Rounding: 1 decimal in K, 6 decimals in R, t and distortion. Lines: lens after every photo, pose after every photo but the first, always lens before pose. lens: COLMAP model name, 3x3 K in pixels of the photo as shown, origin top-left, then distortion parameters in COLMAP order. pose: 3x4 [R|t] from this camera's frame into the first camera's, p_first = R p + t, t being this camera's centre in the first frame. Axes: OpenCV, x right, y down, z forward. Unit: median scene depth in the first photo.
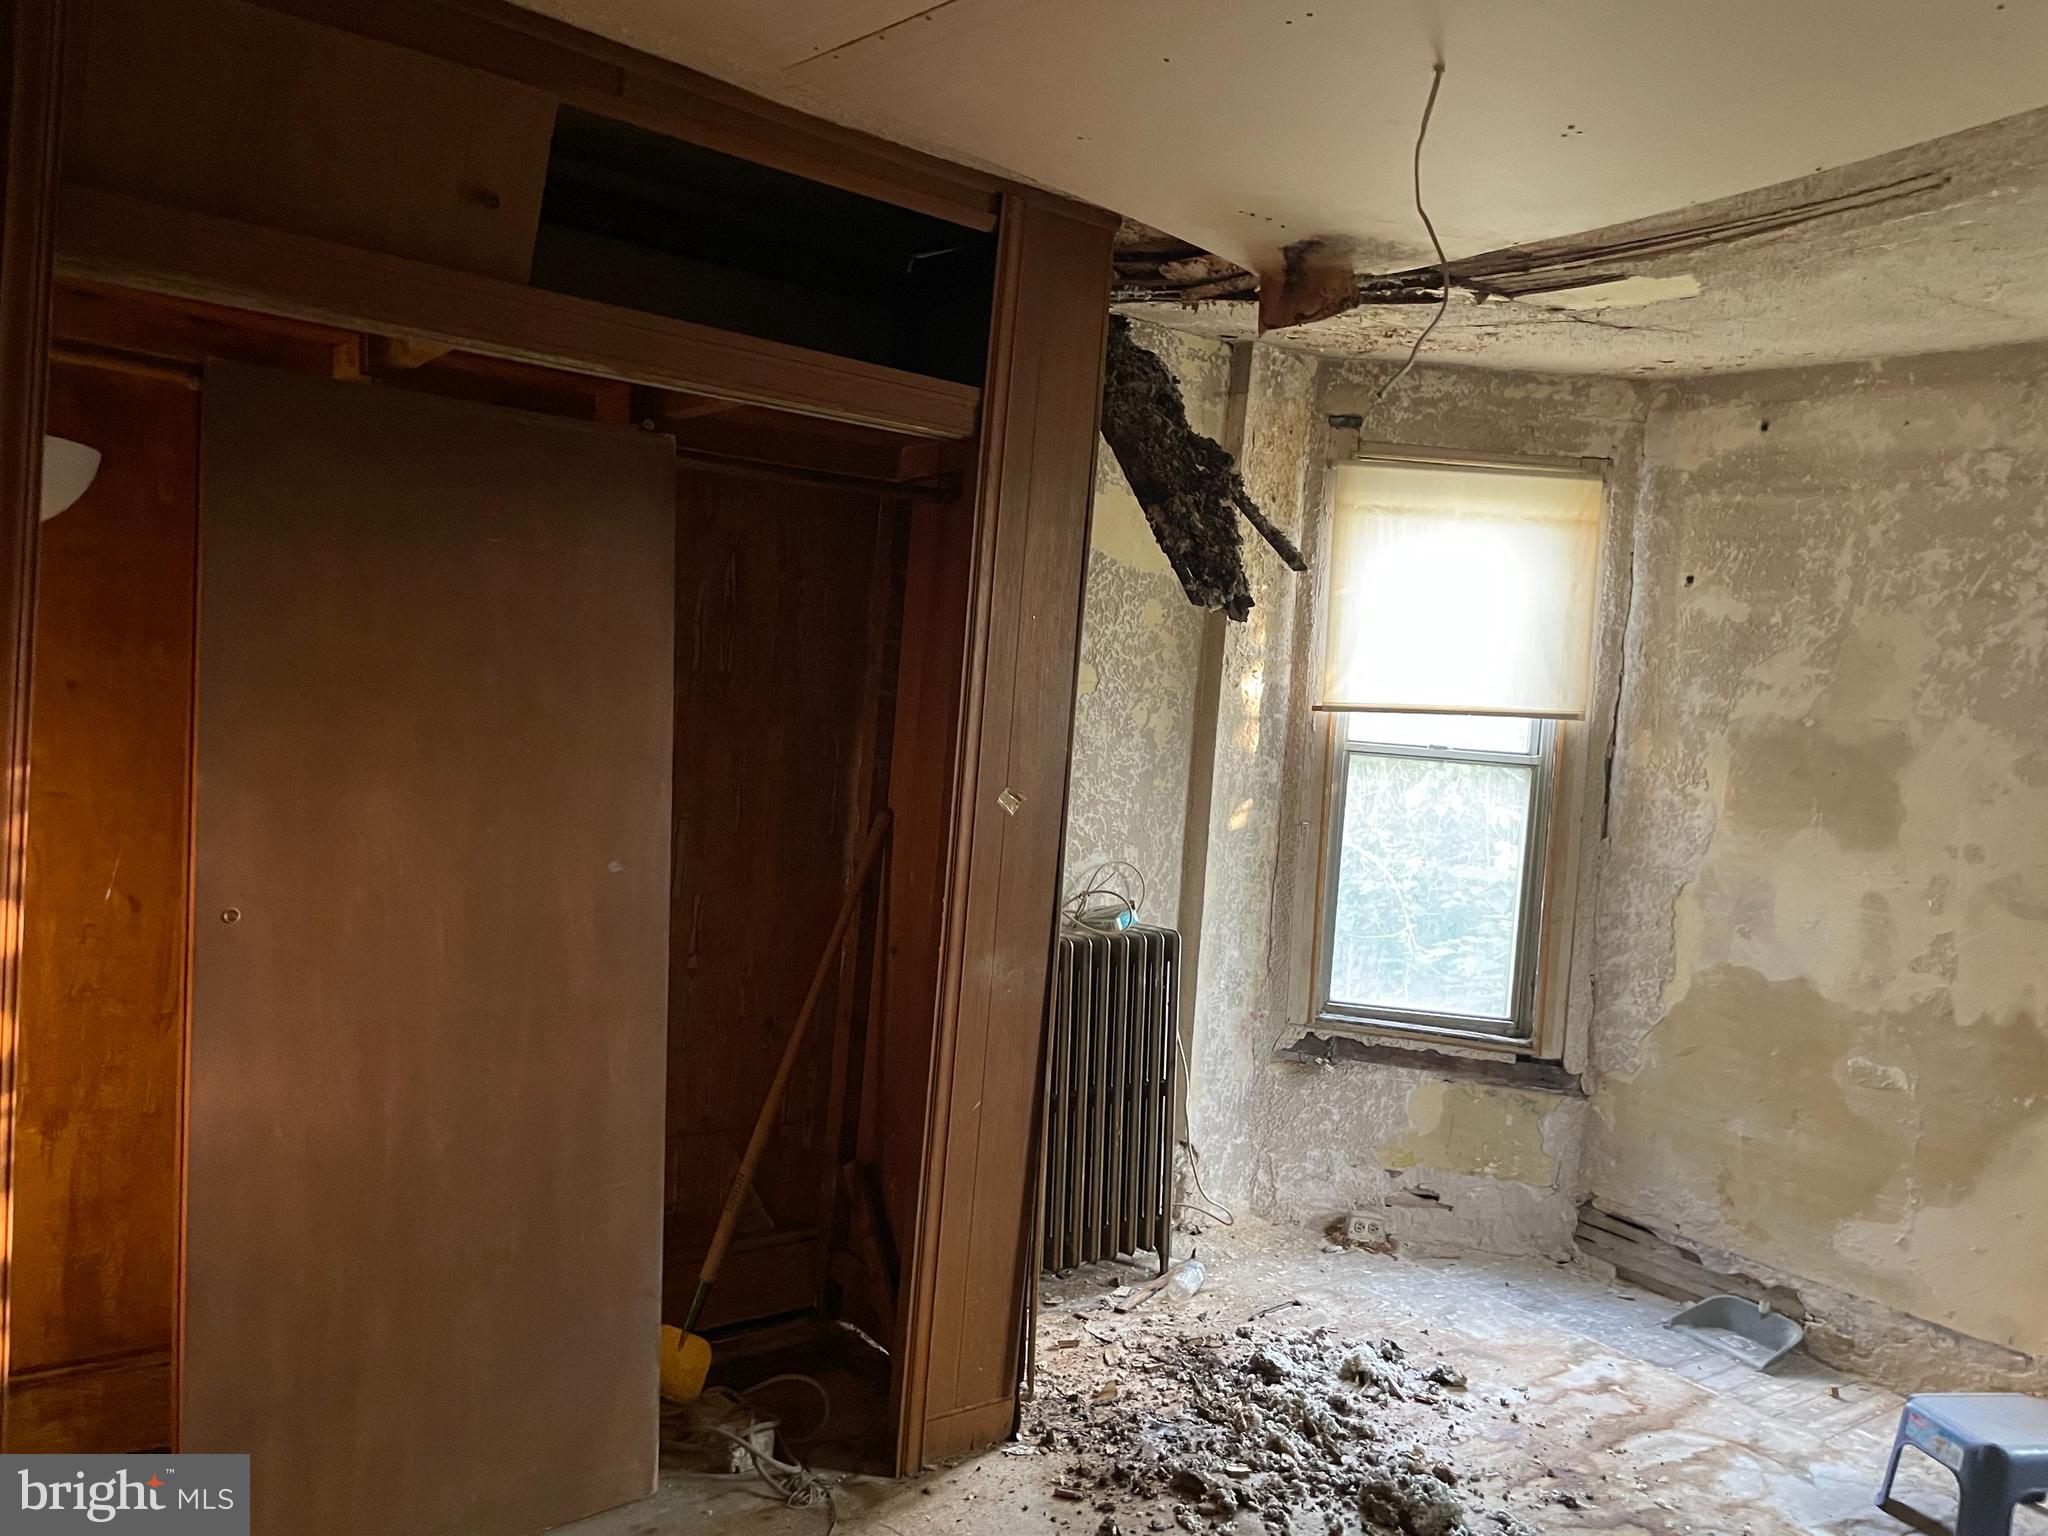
lens RADIAL K [[1561.0, 0, 1012.8], [0, 1561.0, 755.1], [0, 0, 1]] dist [0.086686, -0.125455]
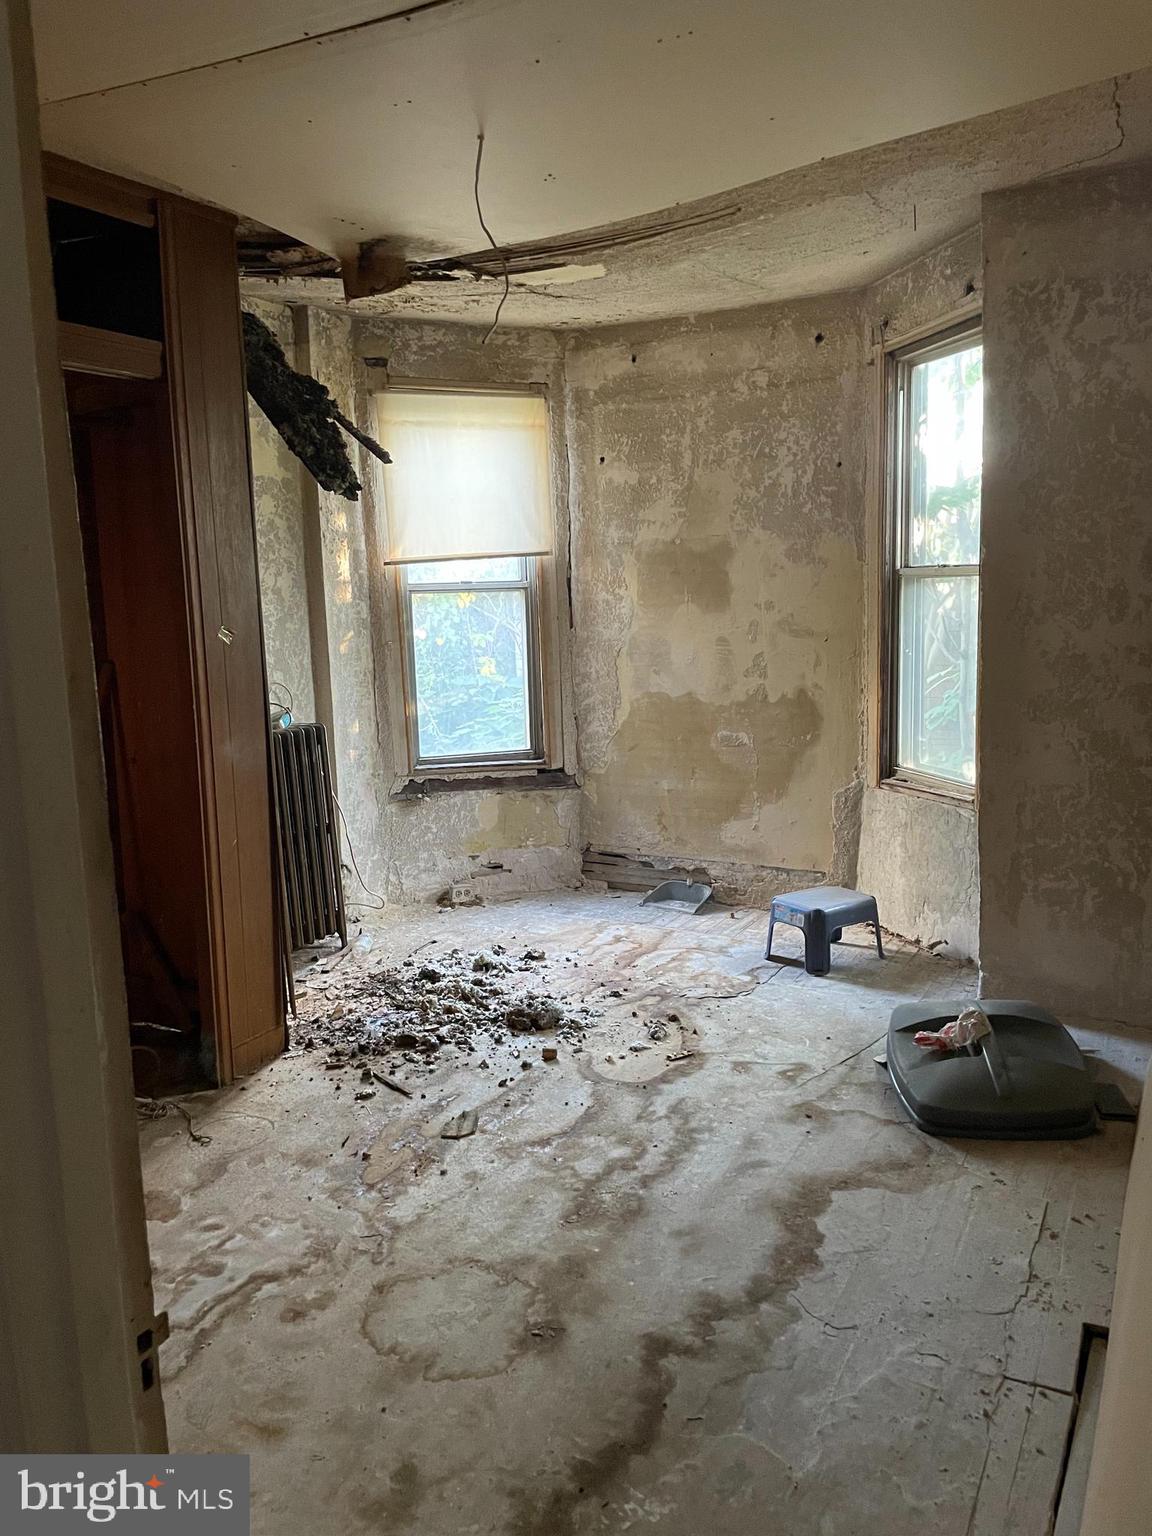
lens RADIAL K [[1170.7, 0, 586.0], [0, 1170.7, 768.5], [0, 0, 1]] dist [0.086686, -0.125455]
pose [[0.904383, -0.165861, 0.393169, -0.126799], [0.117904, 0.982628, 0.143321, 0.028158], [-0.410110, -0.083261, 0.908228, -0.127873]]
